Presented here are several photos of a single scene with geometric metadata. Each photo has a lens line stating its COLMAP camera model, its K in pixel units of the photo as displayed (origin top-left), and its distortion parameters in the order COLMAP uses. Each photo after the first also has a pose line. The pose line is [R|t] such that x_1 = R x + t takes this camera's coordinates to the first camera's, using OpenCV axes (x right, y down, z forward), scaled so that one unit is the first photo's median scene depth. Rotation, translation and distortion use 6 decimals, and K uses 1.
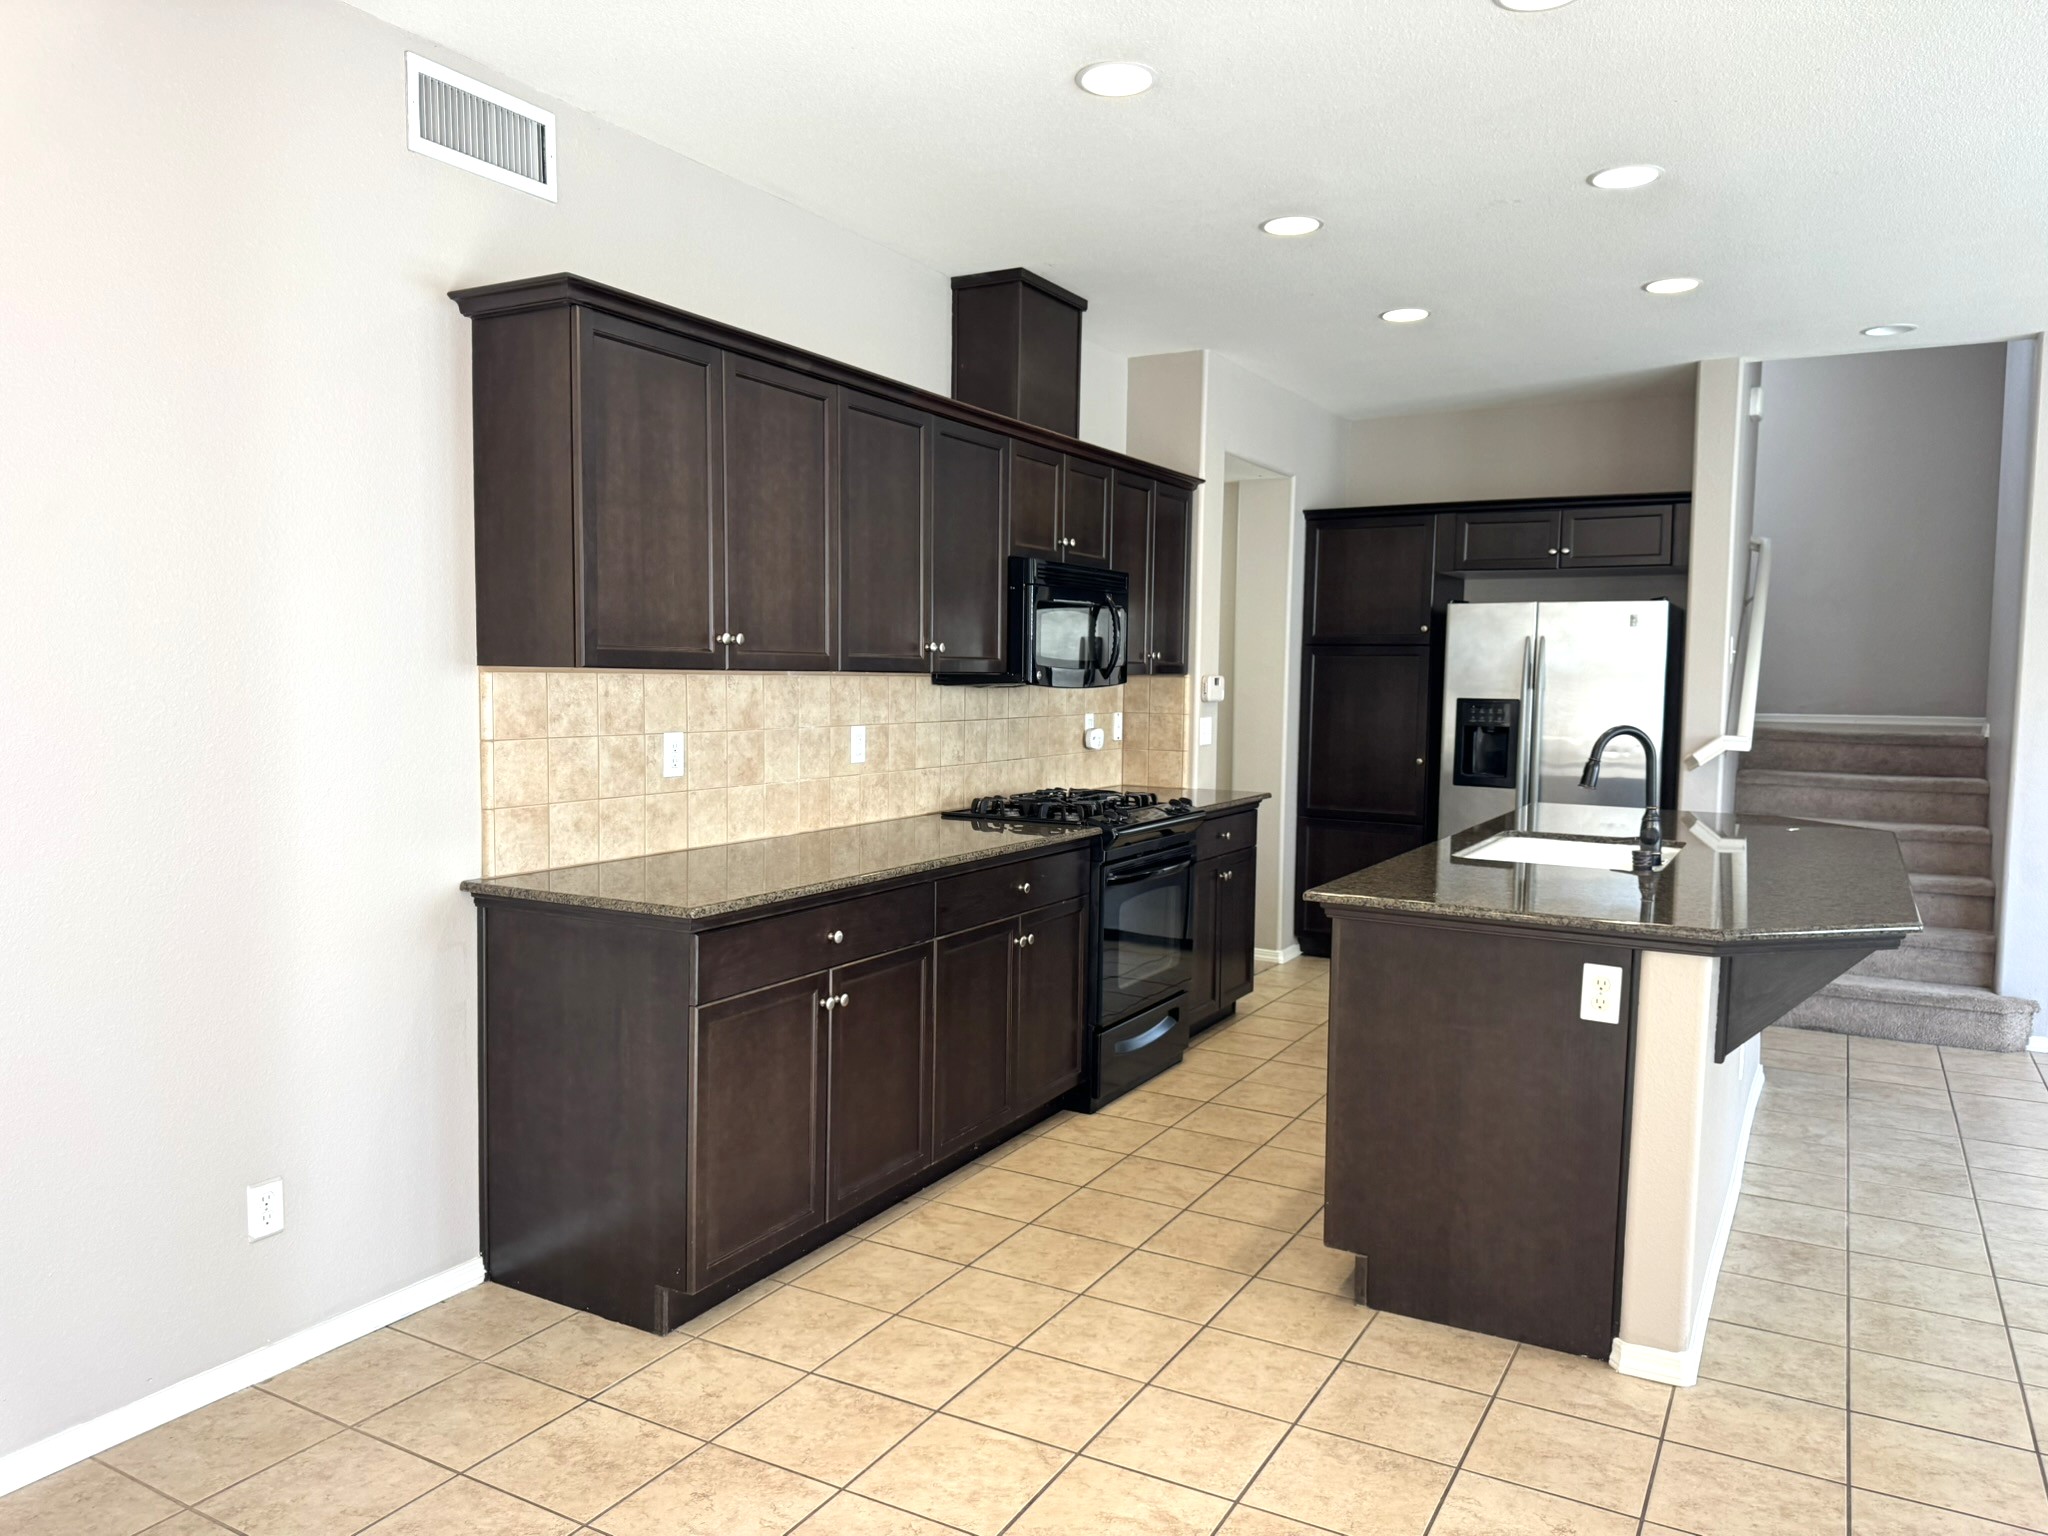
lens RADIAL K [[1436.1, 0, 981.6], [0, 1436.1, 795.8], [0, 0, 1]] dist [0.030757, -0.069002]
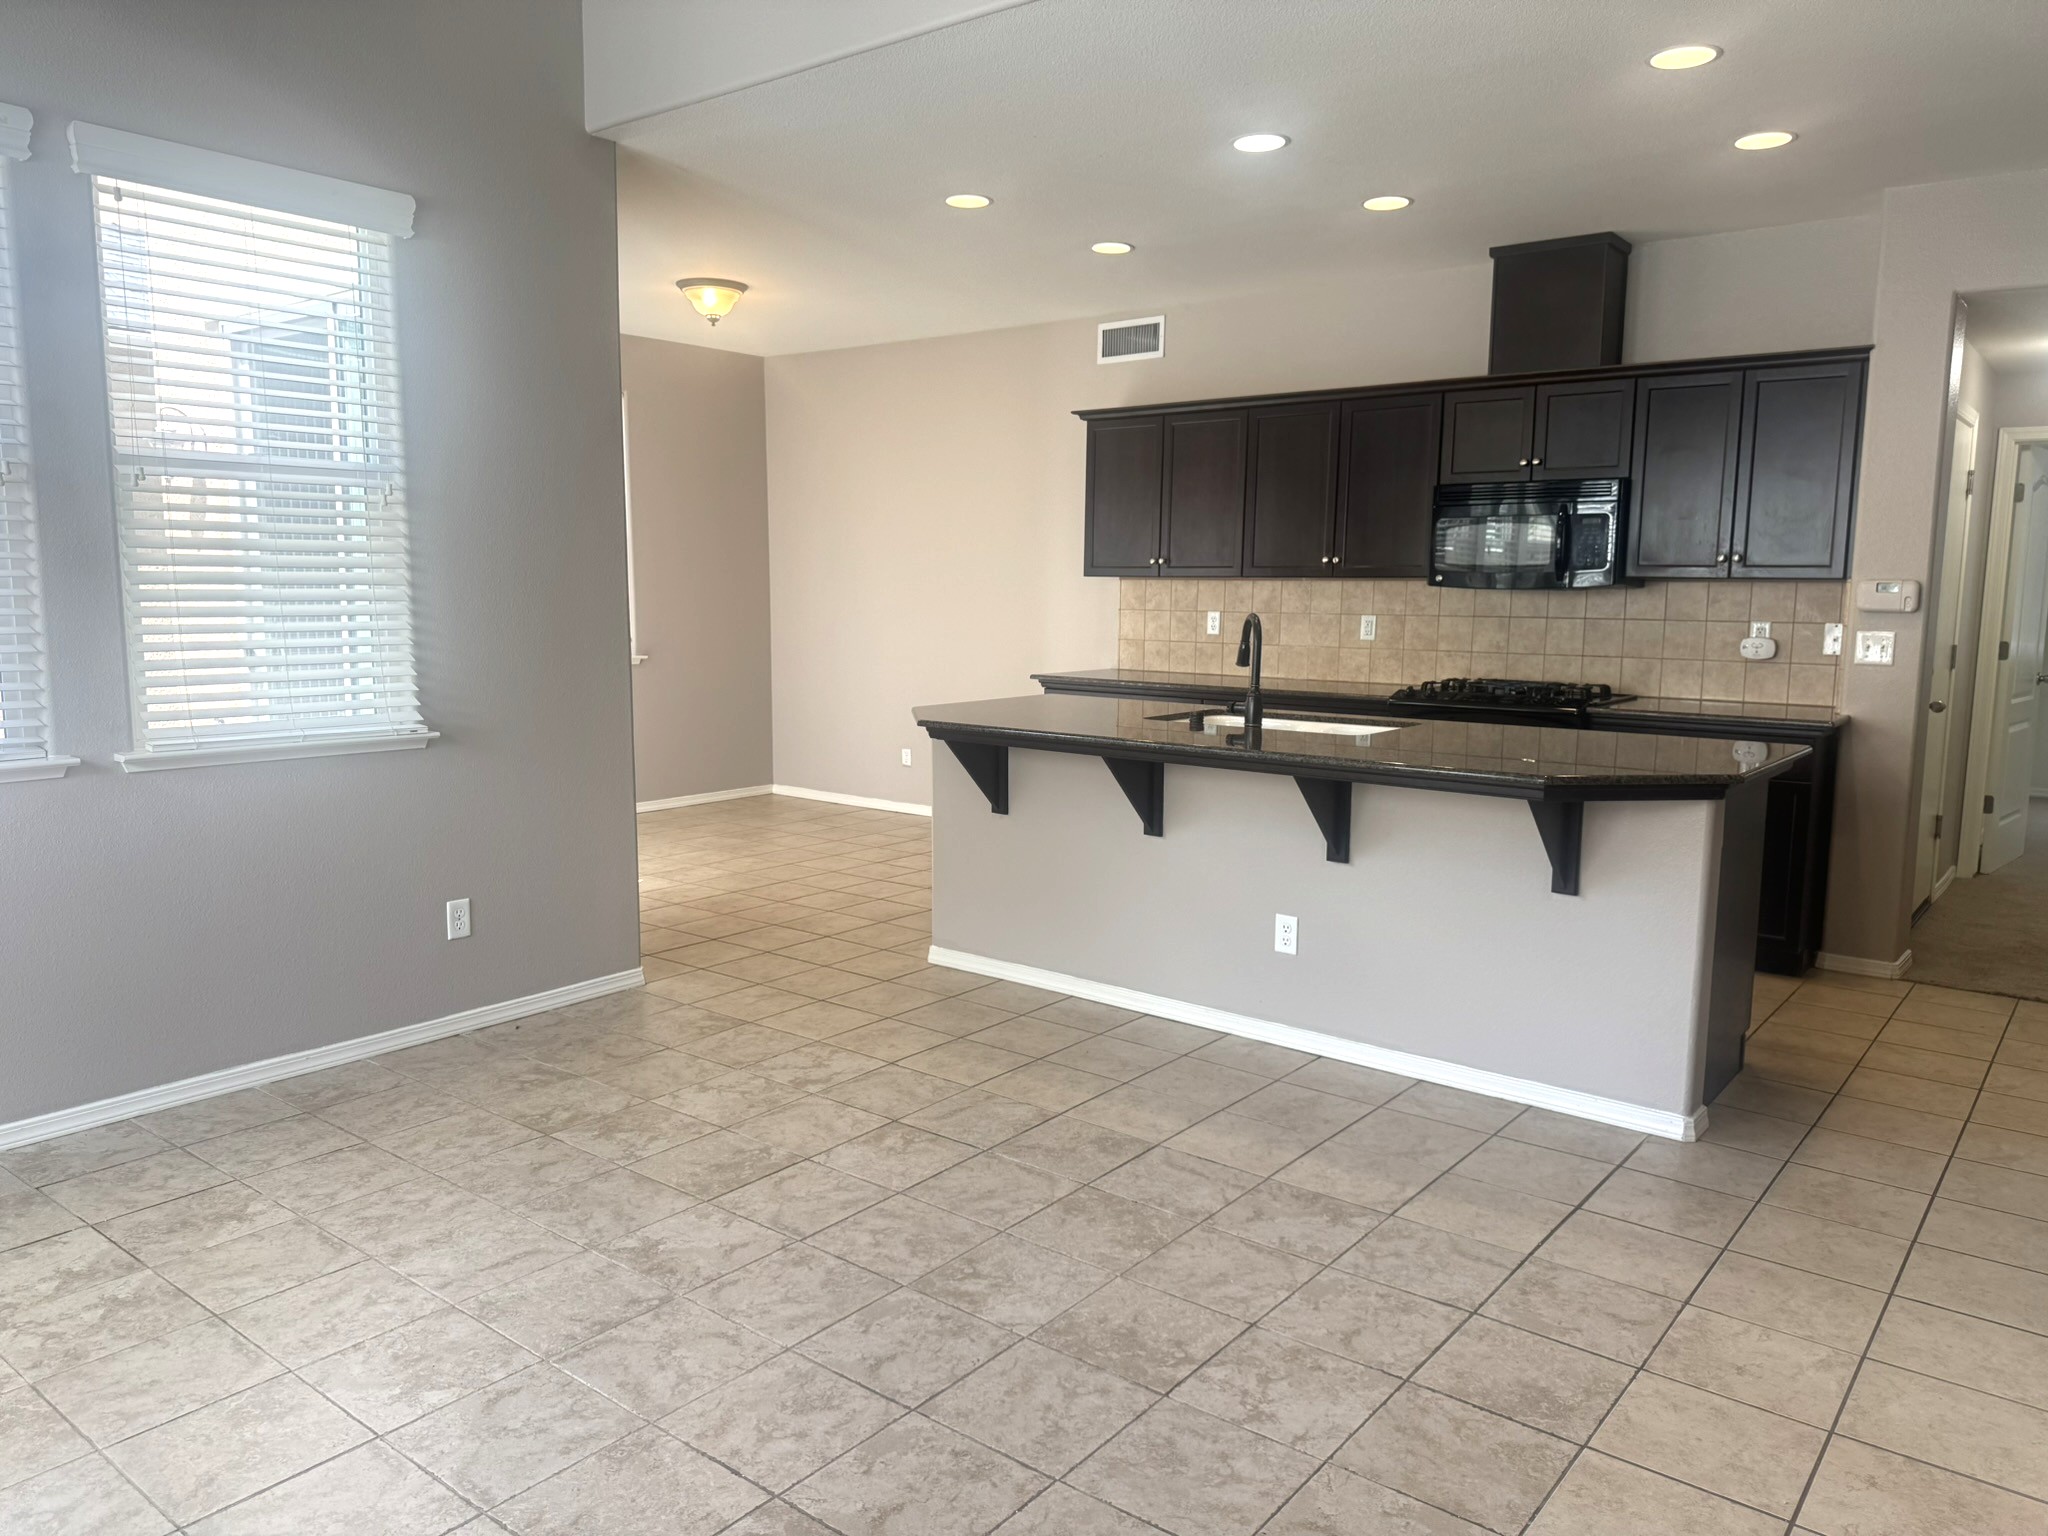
lens RADIAL K [[1436.1, 0, 981.6], [0, 1436.1, 795.8], [0, 0, 1]] dist [0.030757, -0.069002]
pose [[-0.160439, 0.134566, -0.977830, 1.075116], [-0.091843, 0.984330, 0.150530, -0.038565], [0.982764, 0.113958, -0.145566, 0.626984]]
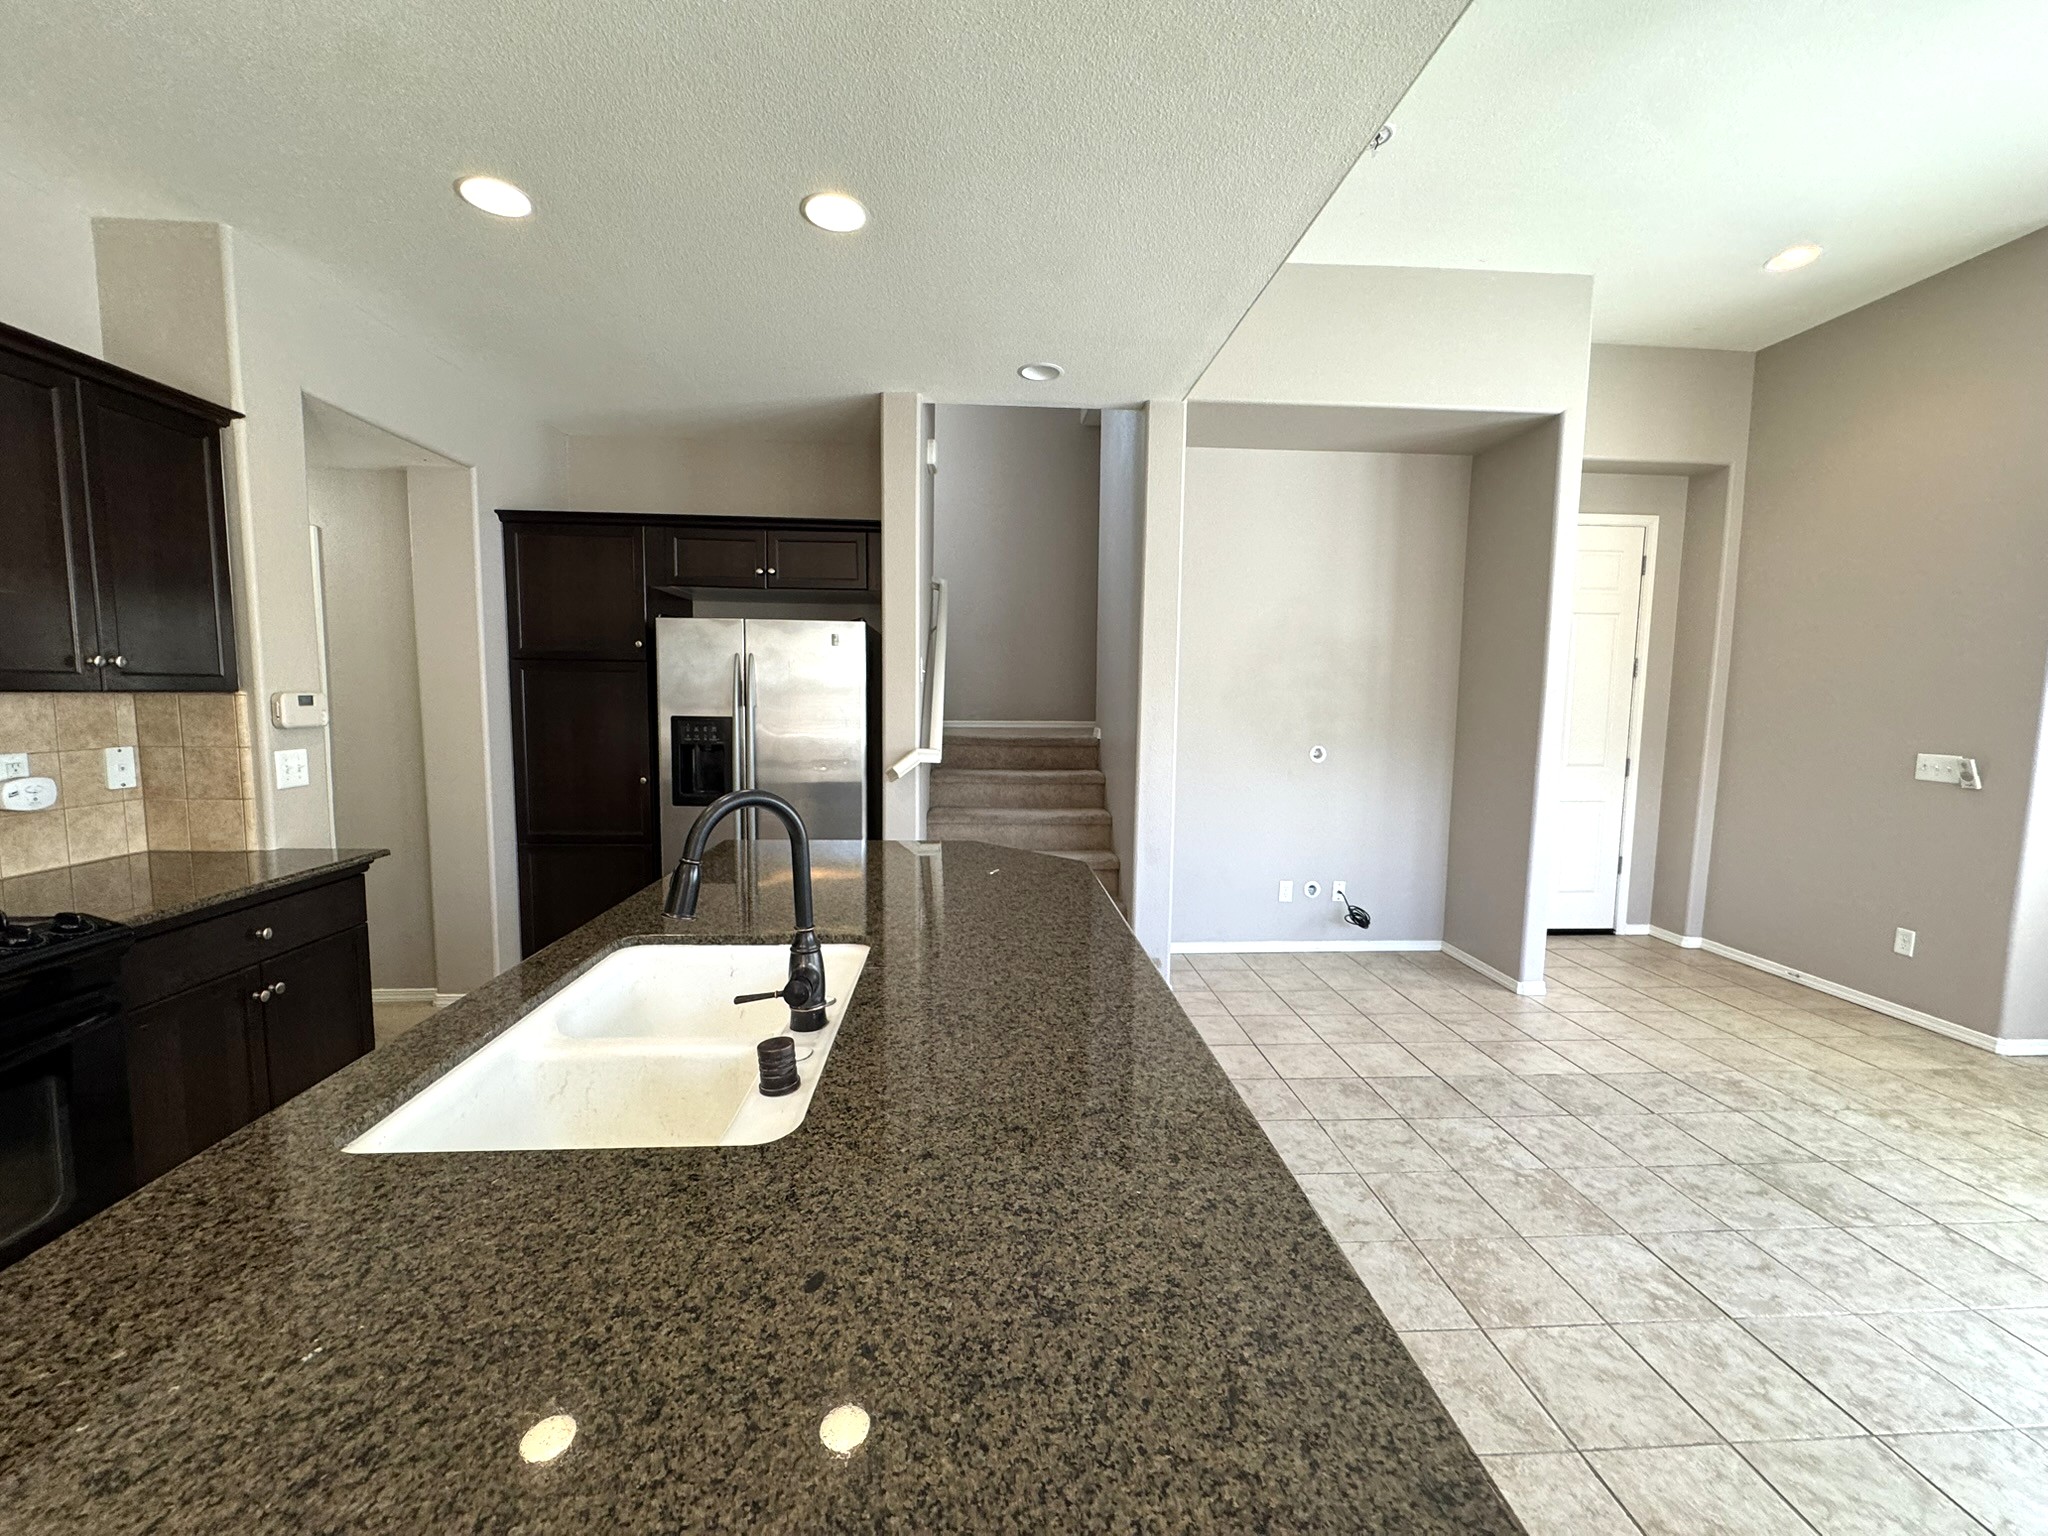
lens RADIAL K [[815.2, 0, 1024.5], [0, 815.2, 765.9], [0, 0, 1]] dist [-0.001685, -0.000047]
pose [[0.825599, -0.050059, 0.562032, 0.232952], [0.041268, 0.998746, 0.028336, -0.042866], [-0.562746, -0.000201, 0.826630, 0.442627]]
